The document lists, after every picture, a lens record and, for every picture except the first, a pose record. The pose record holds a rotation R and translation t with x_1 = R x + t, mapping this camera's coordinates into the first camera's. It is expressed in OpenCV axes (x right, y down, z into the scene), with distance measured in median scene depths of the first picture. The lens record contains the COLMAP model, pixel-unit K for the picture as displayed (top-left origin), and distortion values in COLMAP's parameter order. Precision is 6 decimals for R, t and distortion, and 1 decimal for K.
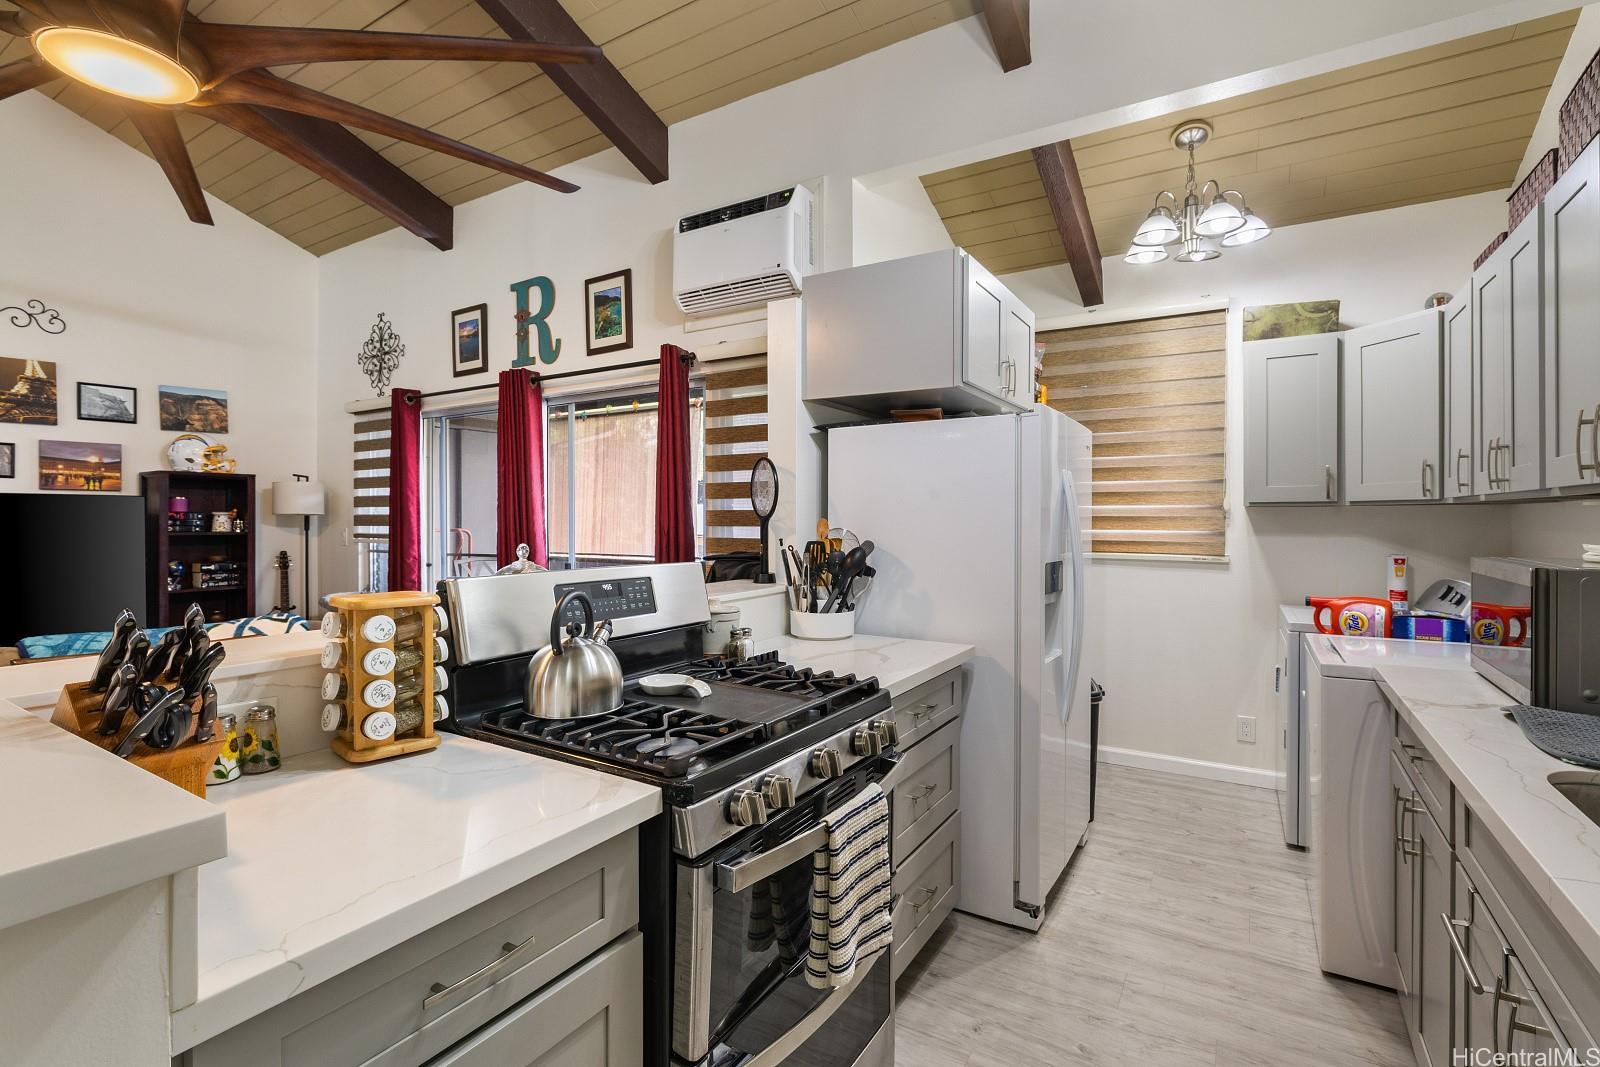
lens RADIAL K [[741.8, 0, 800.0], [0, 741.8, 523.8], [0, 0, 1]] dist [-0.001710, -0.000314]
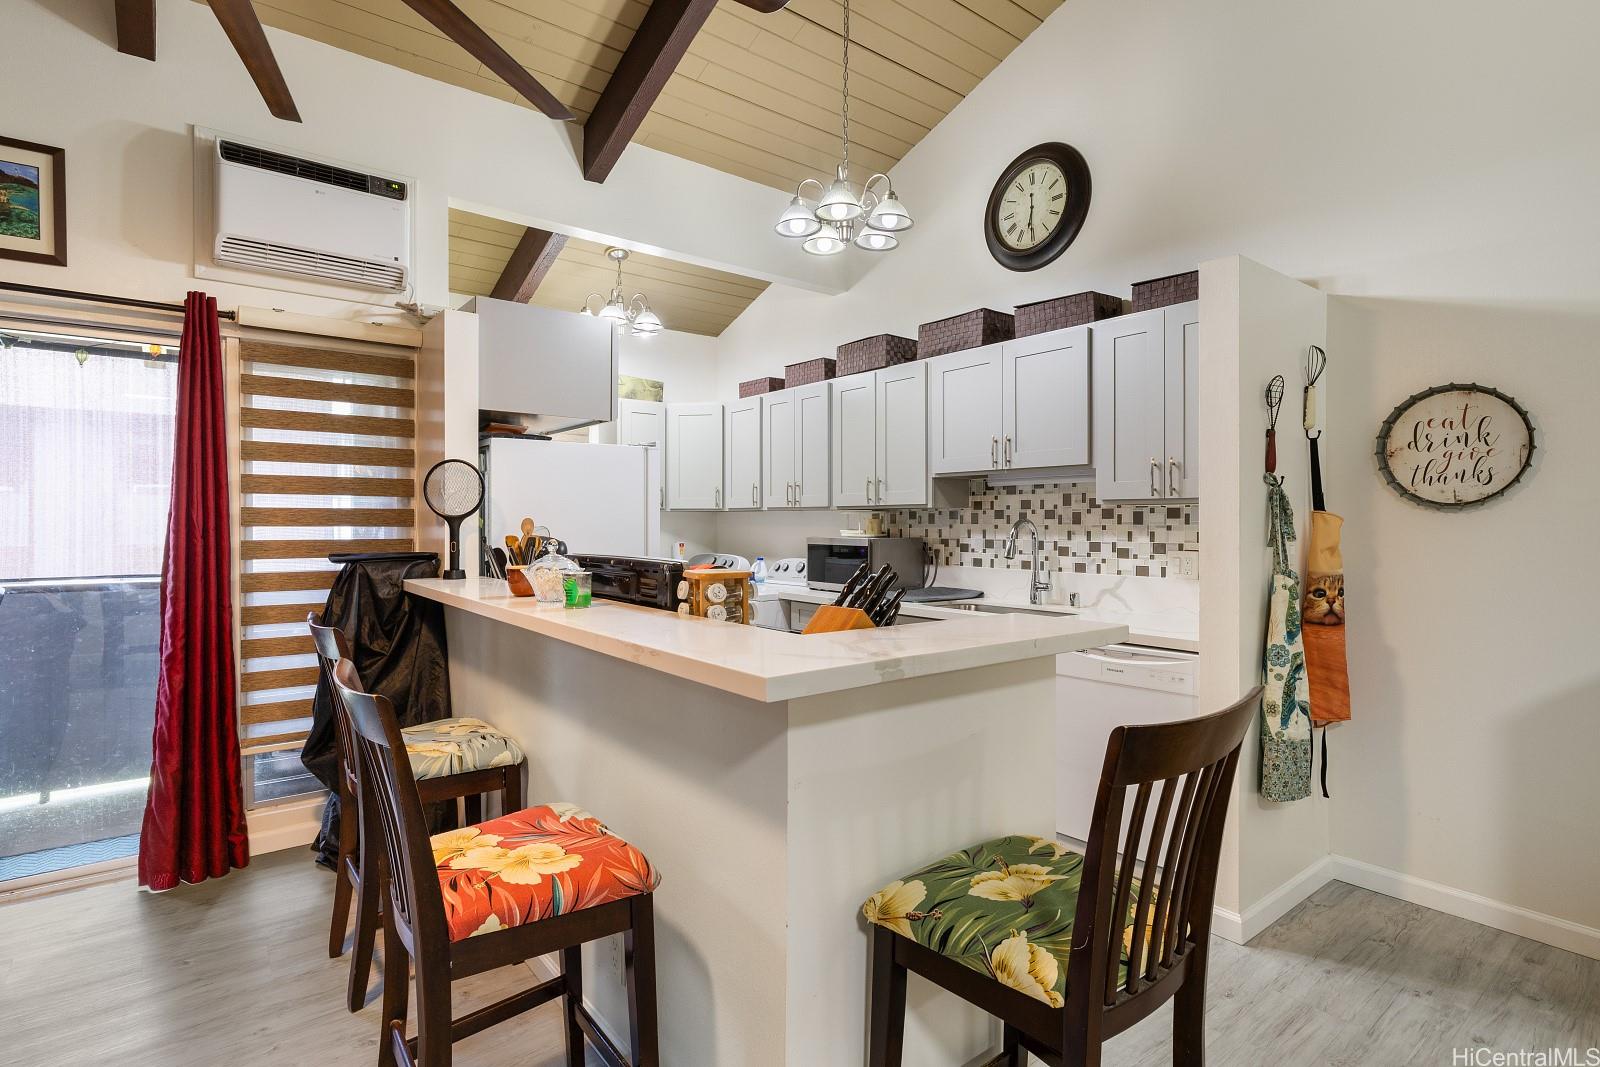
lens RADIAL K [[792.1, 0, 800.8], [0, 792.1, 524.6], [0, 0, 1]] dist [-0.005960, -0.000231]
pose [[0.330078, -0.007471, 0.943924, -0.607671], [0.004112, 0.999971, 0.006476, -0.002514], [-0.943945, 0.001744, 0.330099, 0.112000]]
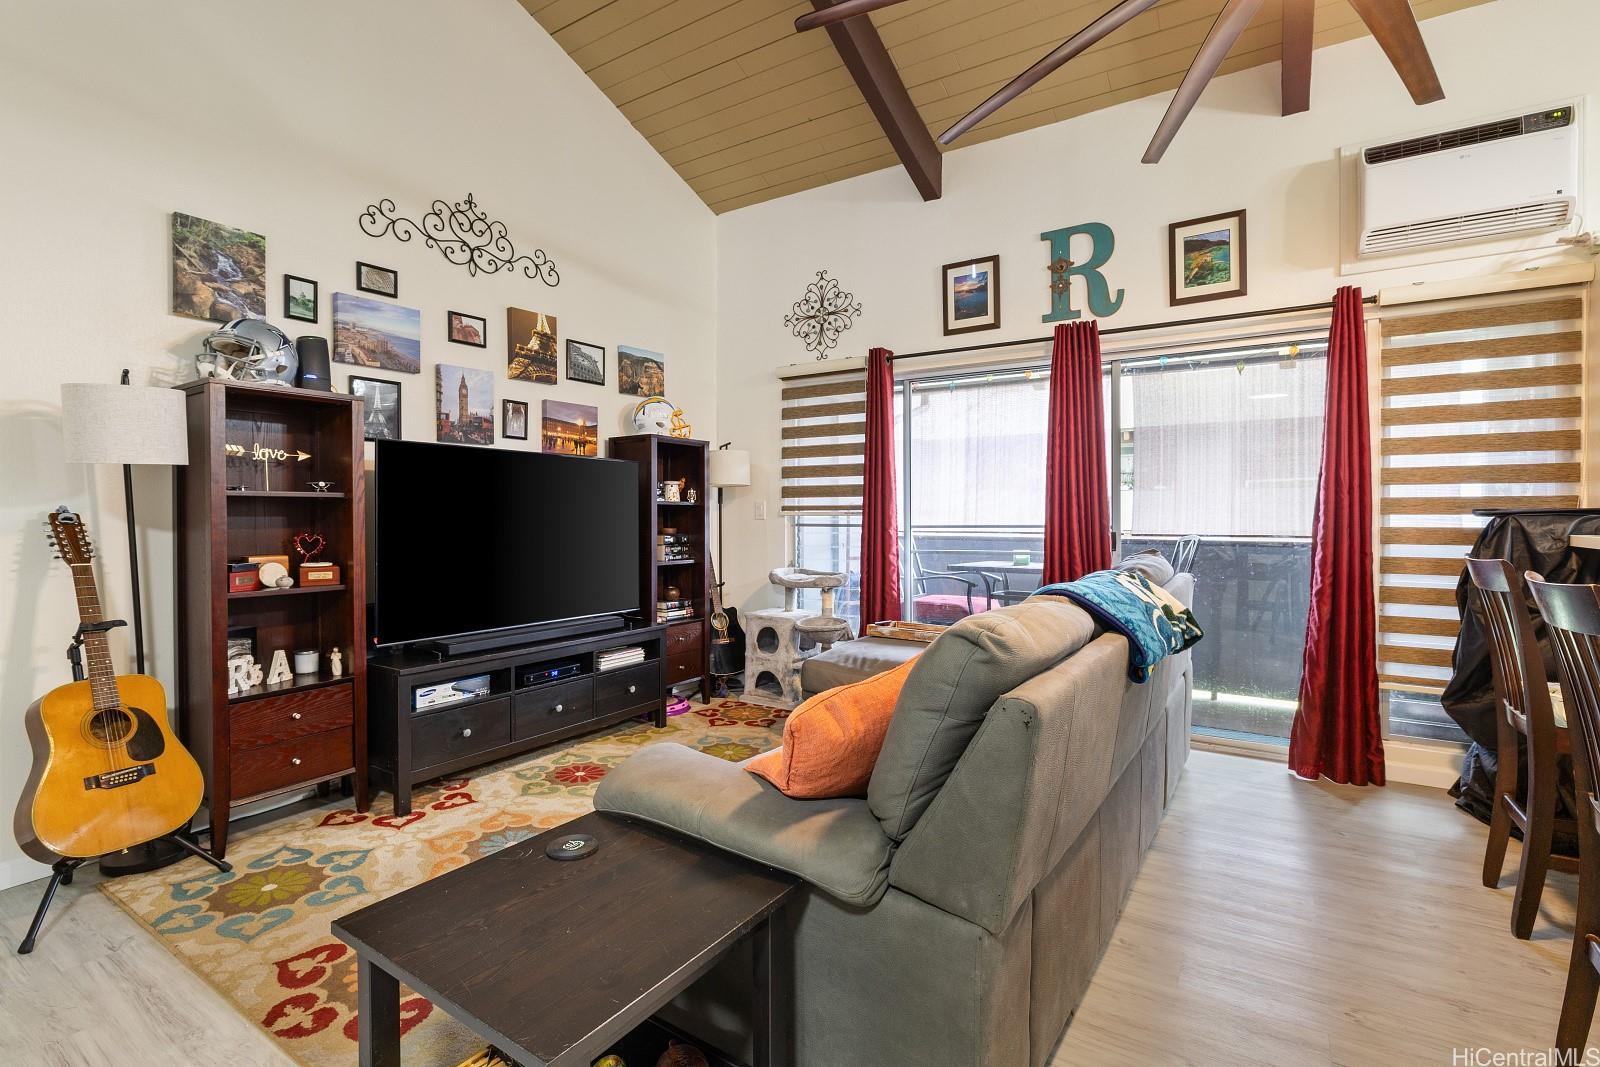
lens RADIAL K [[741.8, 0, 791.0], [0, 741.8, 520.9], [0, 0, 1]] dist [-0.001710, -0.000314]
pose [[0.999979, 0.000158, -0.006511, -0.695598], [-0.000156, 1.000000, 0.000449, 0.037771], [0.006511, -0.000448, 0.999979, 0.066899]]
